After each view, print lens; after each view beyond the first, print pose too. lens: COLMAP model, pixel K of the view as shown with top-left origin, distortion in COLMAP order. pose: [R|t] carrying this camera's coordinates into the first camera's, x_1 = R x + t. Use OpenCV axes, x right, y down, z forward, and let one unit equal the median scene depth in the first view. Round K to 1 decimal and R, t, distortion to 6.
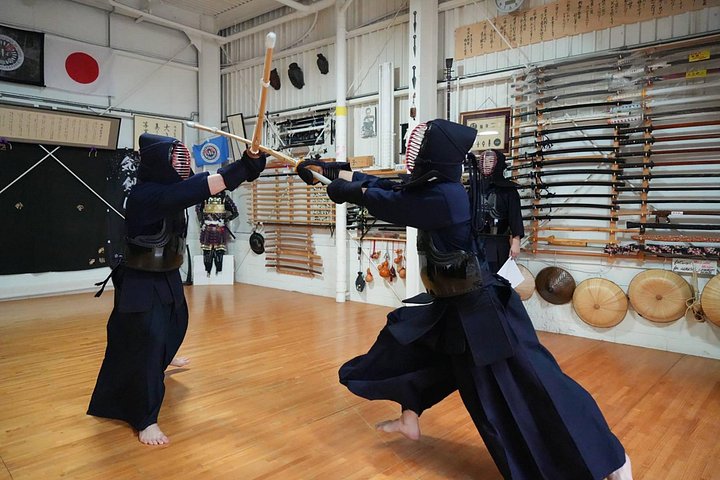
lens RADIAL K [[497.6, 0, 360.0], [0, 497.6, 240.0], [0, 0, 1]] dist [-0.008092, 0.005953]
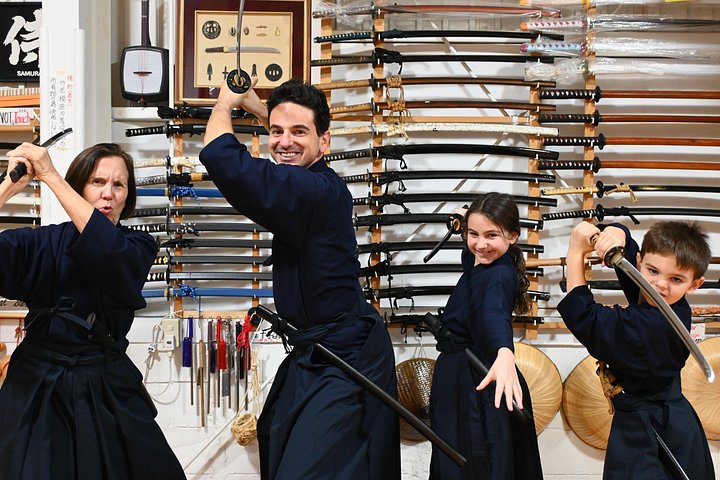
lens RADIAL K [[727.6, 0, 348.6], [0, 727.6, 236.3], [0, 0, 1]] dist [-0.018429, -0.000180]
pose [[0.762352, -0.018326, 0.646903, -0.069232], [0.044465, 0.998720, -0.024108, -0.032998], [-0.645634, 0.047143, 0.762191, 0.424177]]
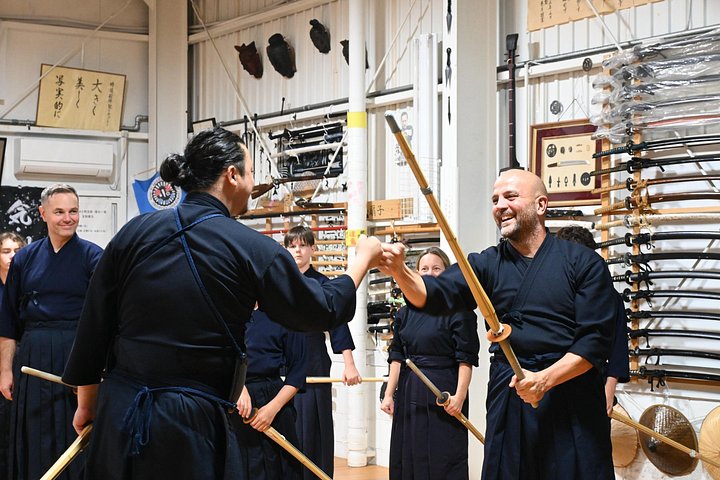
lens RADIAL K [[1277.8, 0, 385.9], [0, 1277.8, 230.9], [0, 0, 1]] dist [0.026812, -0.026336]
pose [[0.971310, -0.012867, -0.237468, 0.345329], [-0.009348, 0.995698, -0.092188, -0.002985], [0.237633, 0.091763, 0.967011, -0.379342]]
